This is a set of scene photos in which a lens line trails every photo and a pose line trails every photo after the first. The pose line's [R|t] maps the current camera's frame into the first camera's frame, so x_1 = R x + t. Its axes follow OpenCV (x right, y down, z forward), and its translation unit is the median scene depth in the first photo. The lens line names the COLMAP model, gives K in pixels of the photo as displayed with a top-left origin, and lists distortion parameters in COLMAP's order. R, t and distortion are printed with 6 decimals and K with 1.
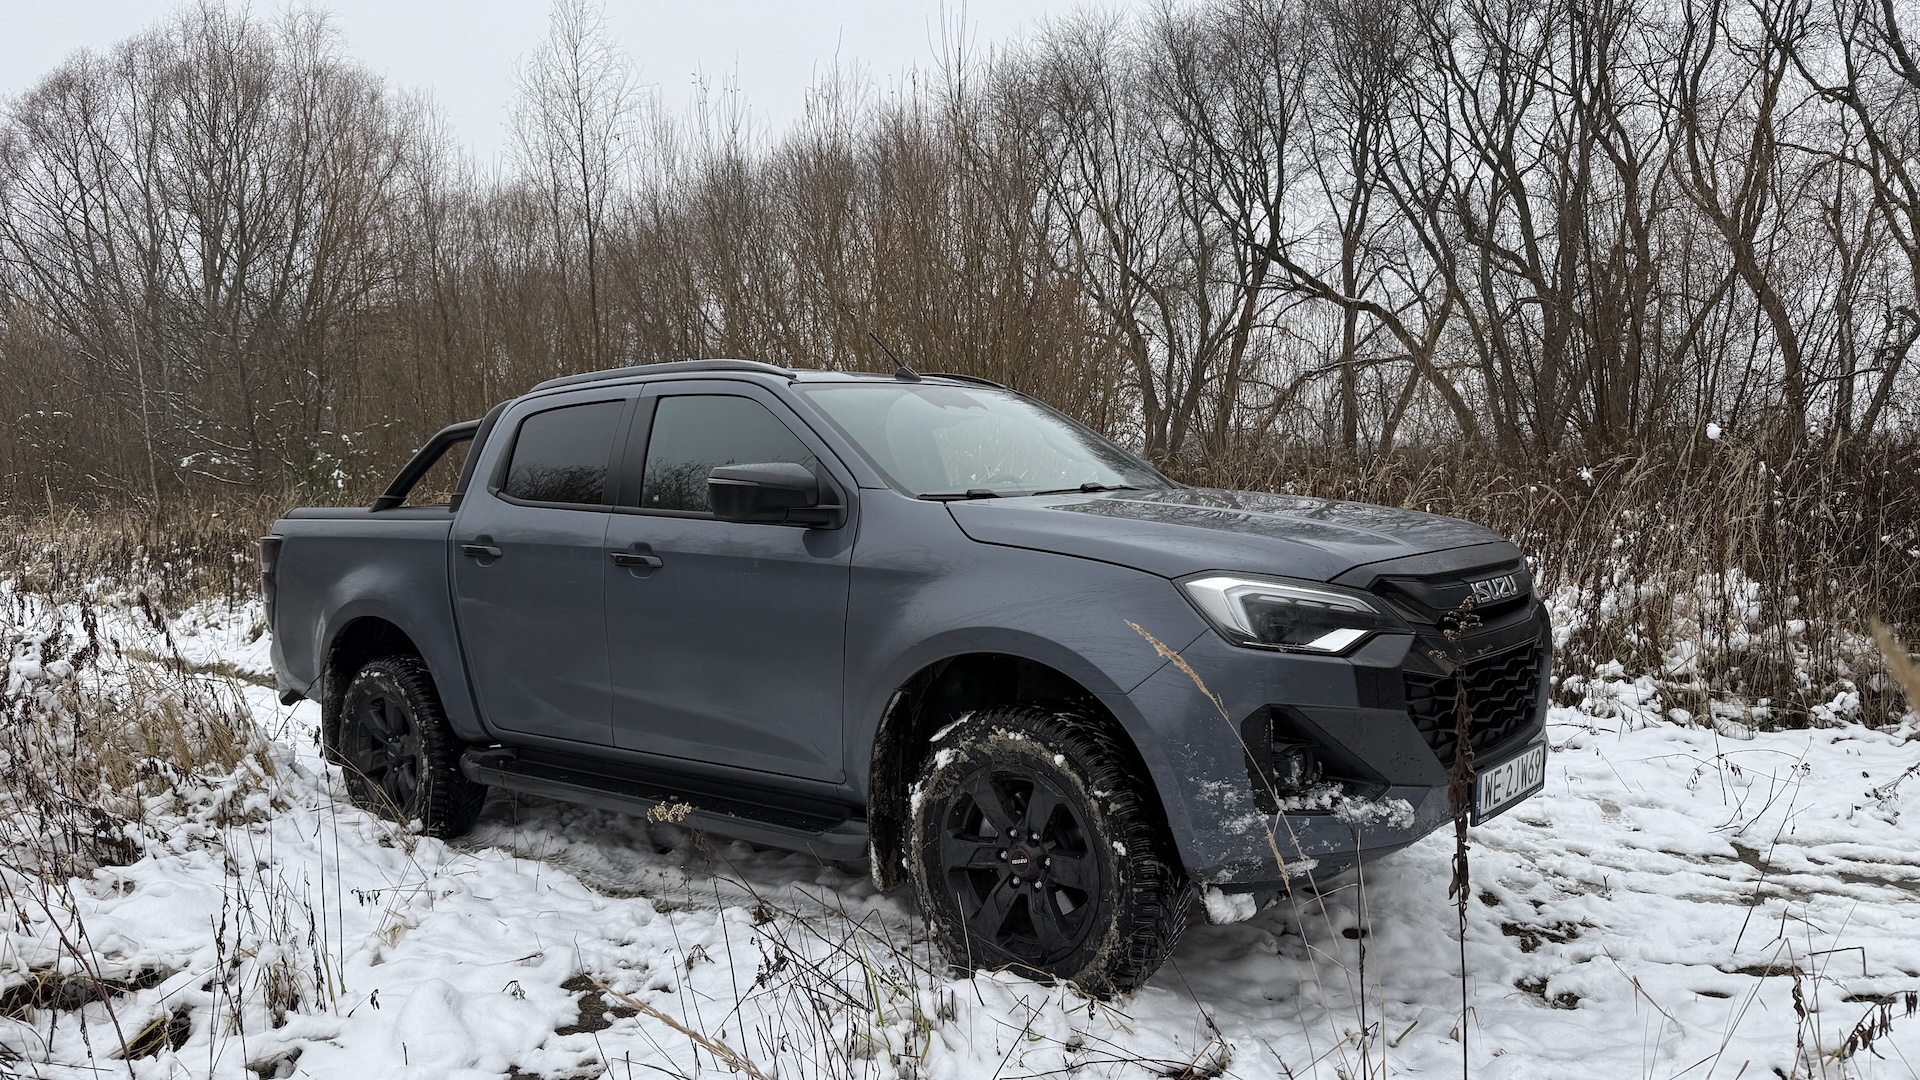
lens RADIAL K [[1348.4, 0, 947.6], [0, 1348.4, 538.6], [0, 0, 1]] dist [0.114550, -0.216603]
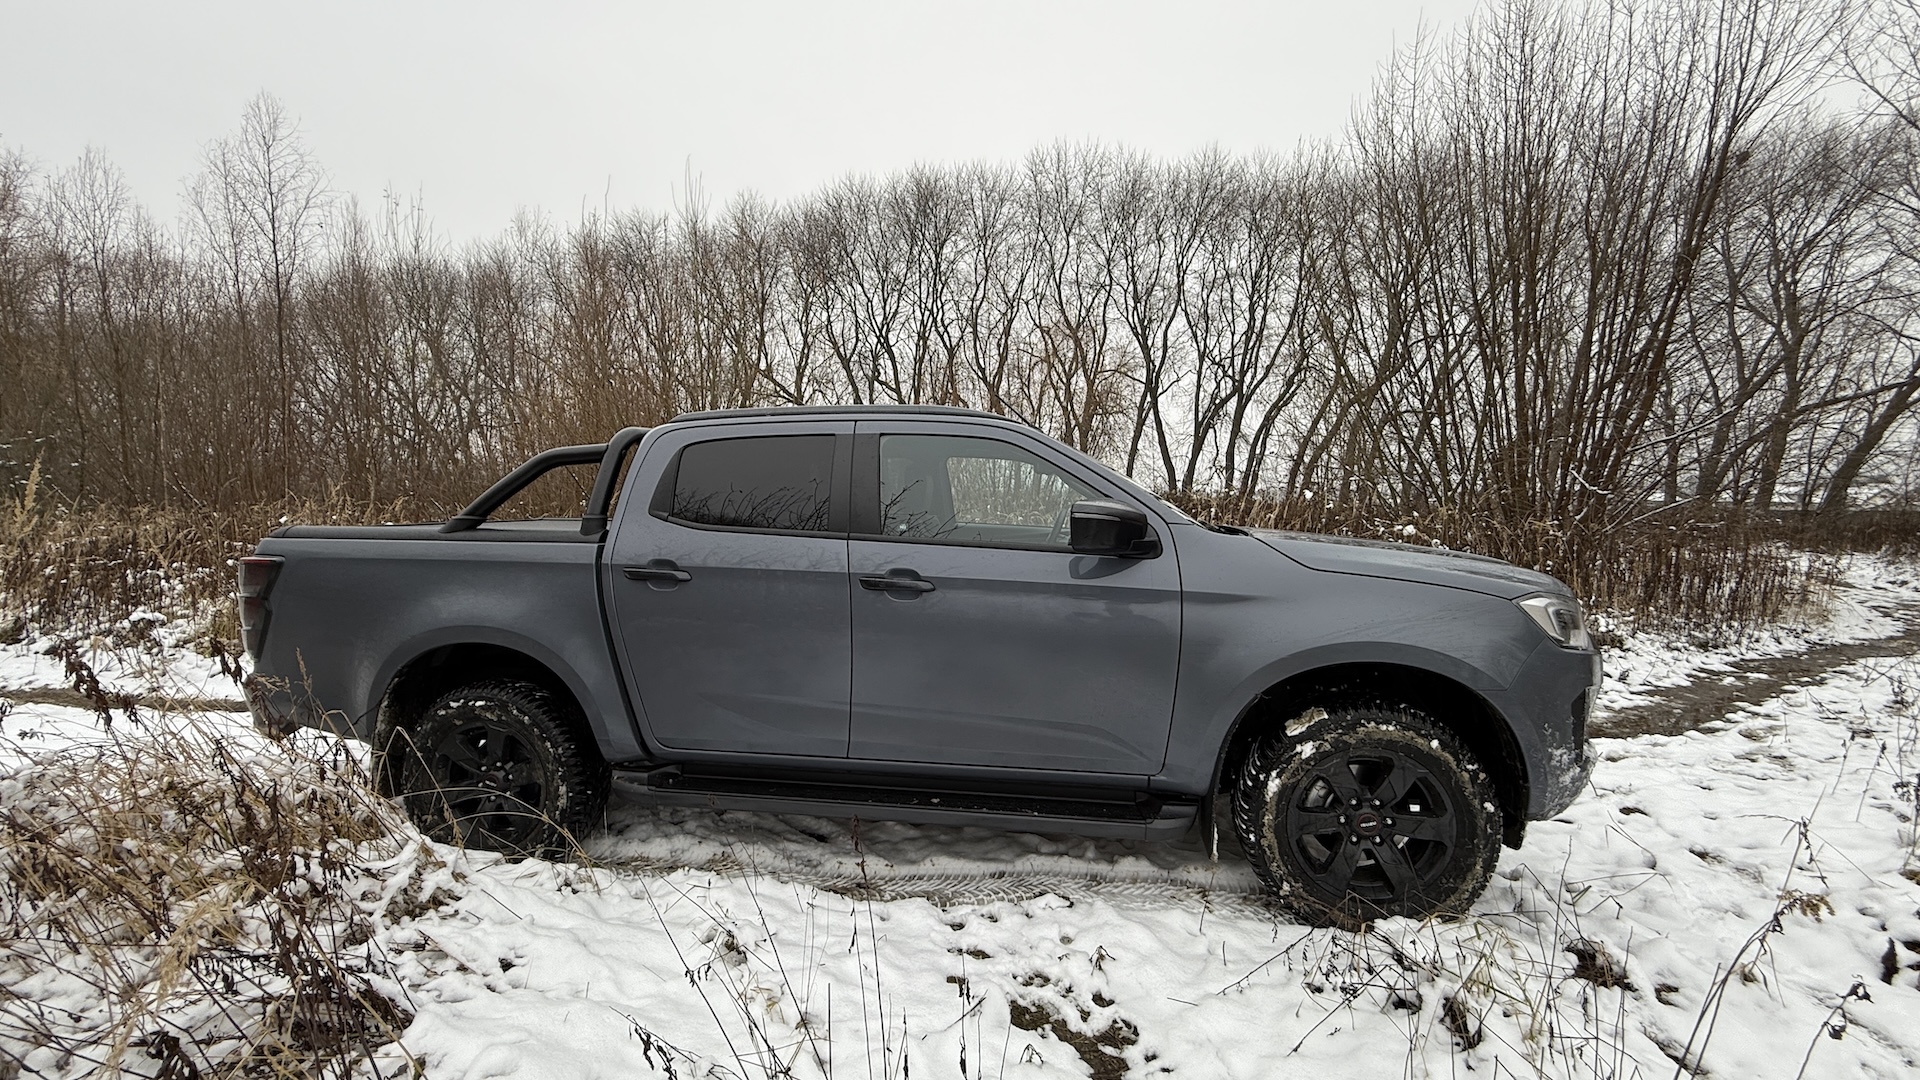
lens RADIAL K [[767.9, 0, 964.2], [0, 767.9, 540.2], [0, 0, 1]] dist [-0.001796, 0.000158]
pose [[0.860259, 0.001873, 0.509854, -0.487965], [-0.002524, 0.999997, 0.000585, -0.019819], [-0.509851, -0.001790, 0.860261, 0.445133]]
